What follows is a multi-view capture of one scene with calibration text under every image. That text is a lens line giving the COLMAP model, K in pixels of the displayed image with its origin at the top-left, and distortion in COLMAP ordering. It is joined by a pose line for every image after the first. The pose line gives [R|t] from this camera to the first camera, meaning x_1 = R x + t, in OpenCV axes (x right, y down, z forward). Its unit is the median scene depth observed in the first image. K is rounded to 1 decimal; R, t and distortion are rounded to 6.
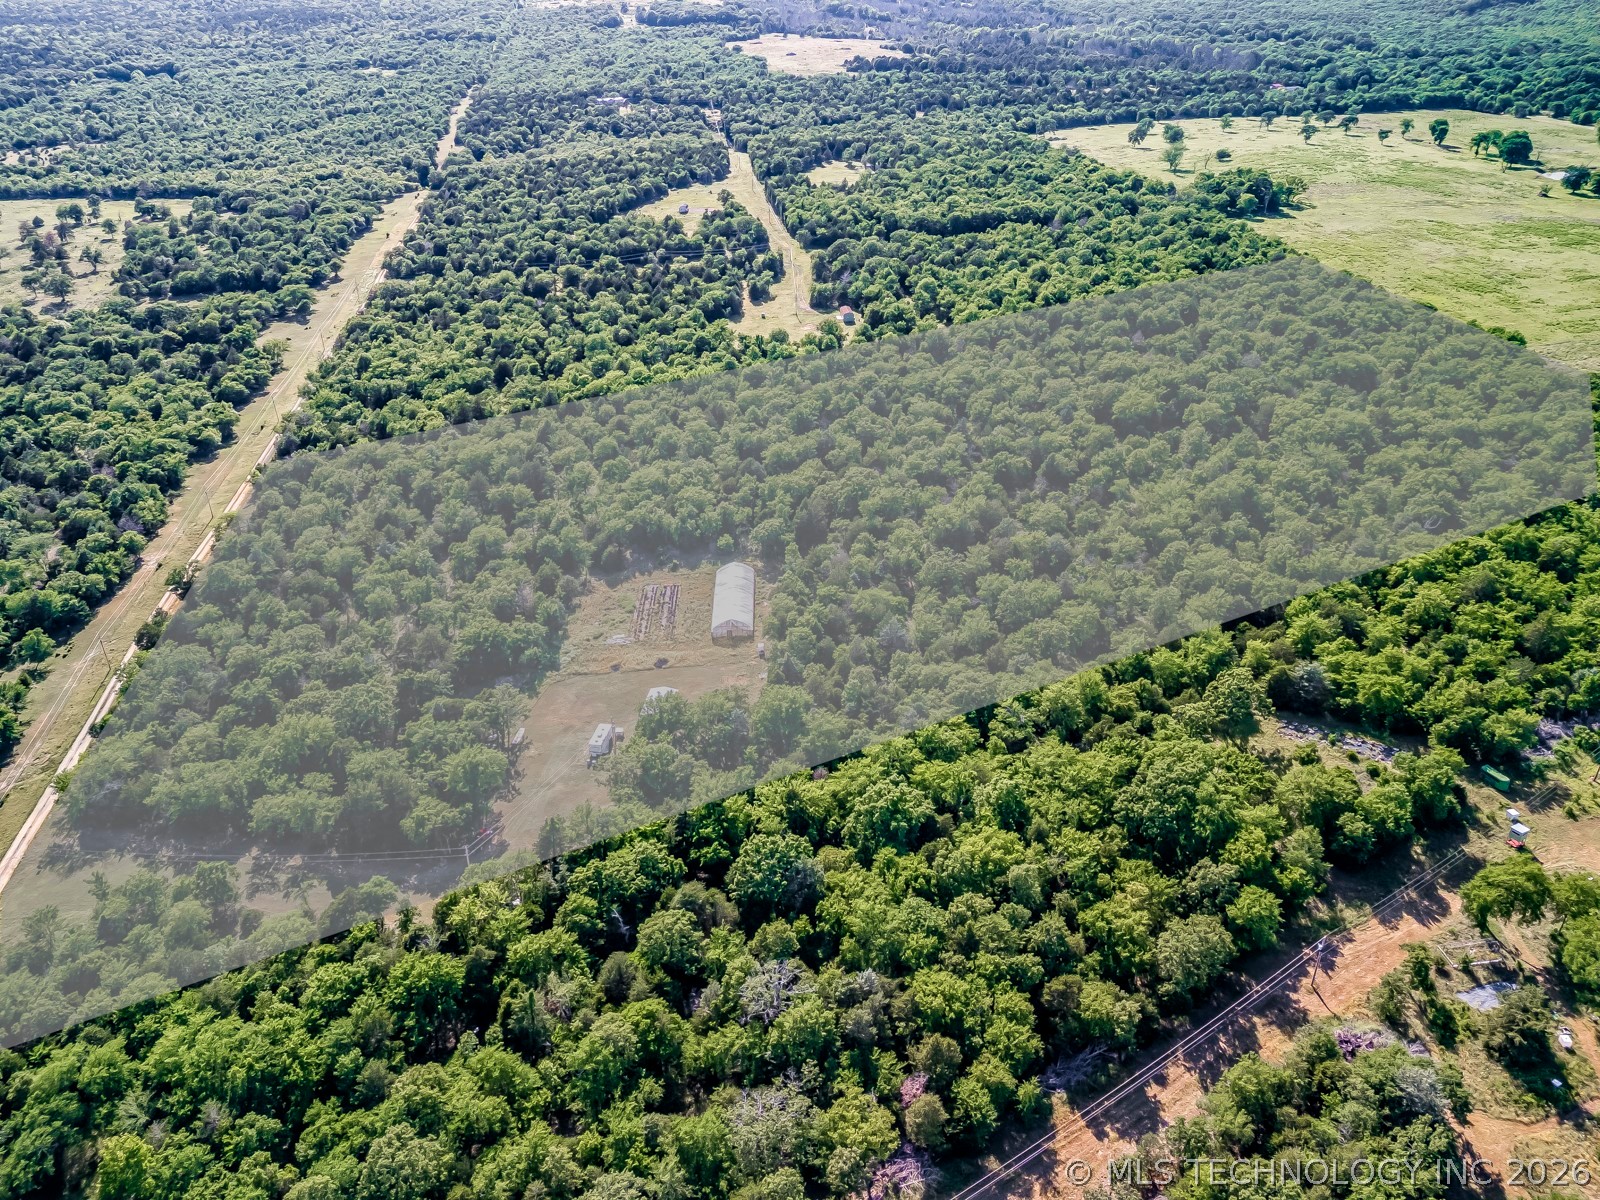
lens RADIAL K [[1179.1, 0, 800.0], [0, 1179.1, 600.0], [0, 0, 1]] dist [0.064875, -0.058621]
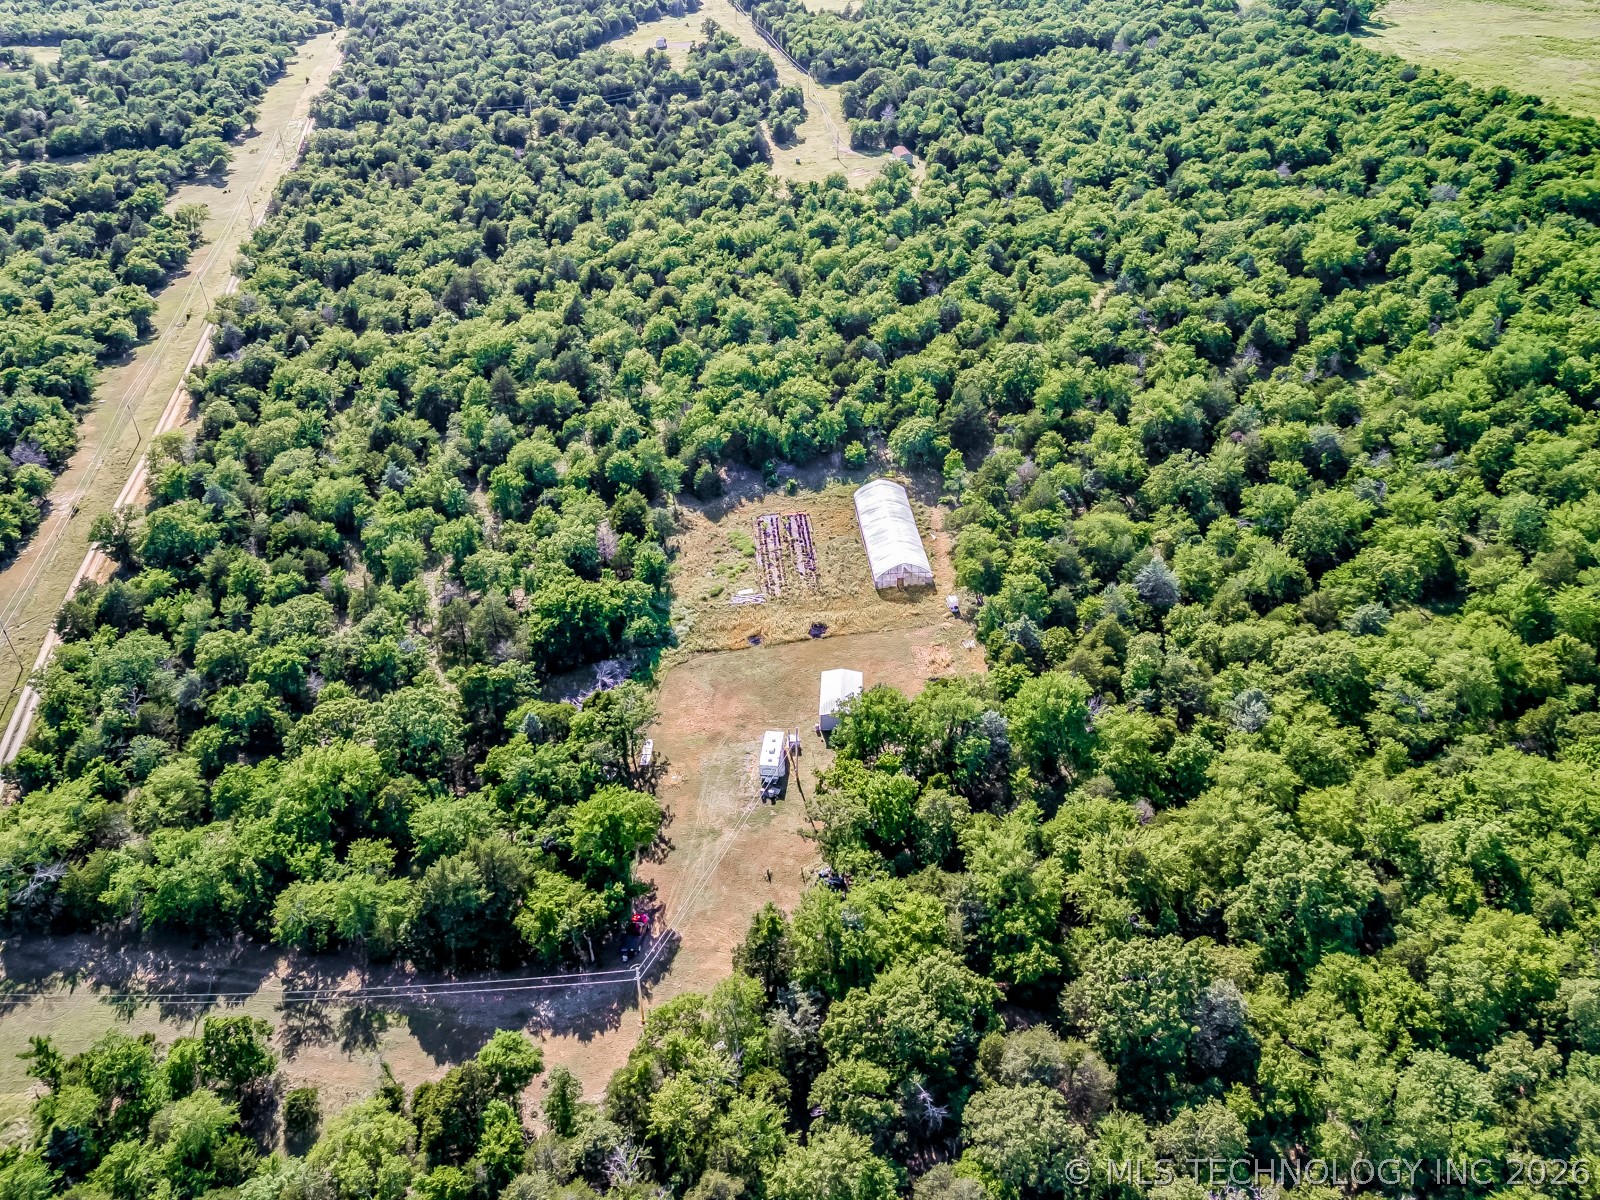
lens RADIAL K [[1179.1, 0, 800.0], [0, 1179.1, 600.0], [0, 0, 1]] dist [0.064875, -0.058621]
pose [[0.997377, -0.044032, 0.057453, -0.120994], [0.038401, 0.994672, 0.095670, -0.023842], [-0.061360, -0.093212, 0.993754, 0.209812]]
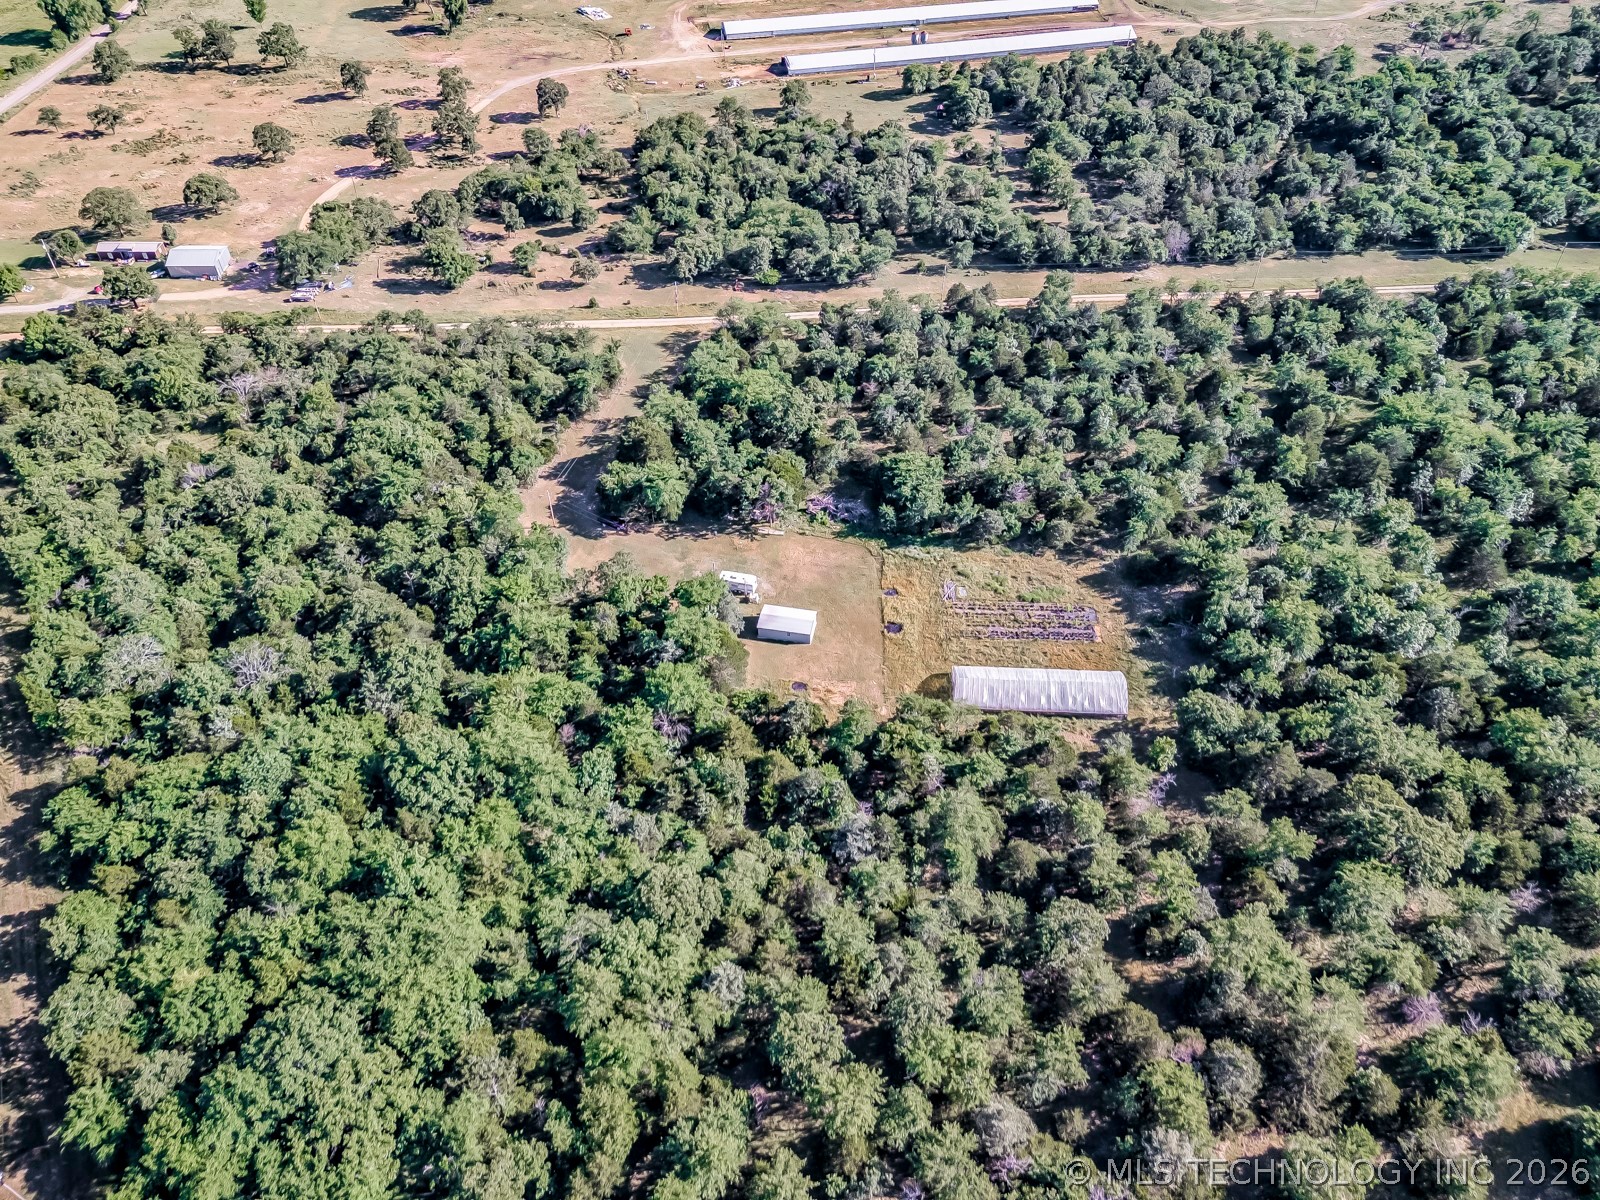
lens RADIAL K [[1179.1, 0, 800.0], [0, 1179.1, 600.0], [0, 0, 1]] dist [0.064875, -0.058621]
pose [[-0.077212, 0.727507, -0.681742, 0.312291], [-0.473036, 0.575190, 0.667378, -0.340785], [0.877653, 0.374018, 0.299725, 0.495041]]
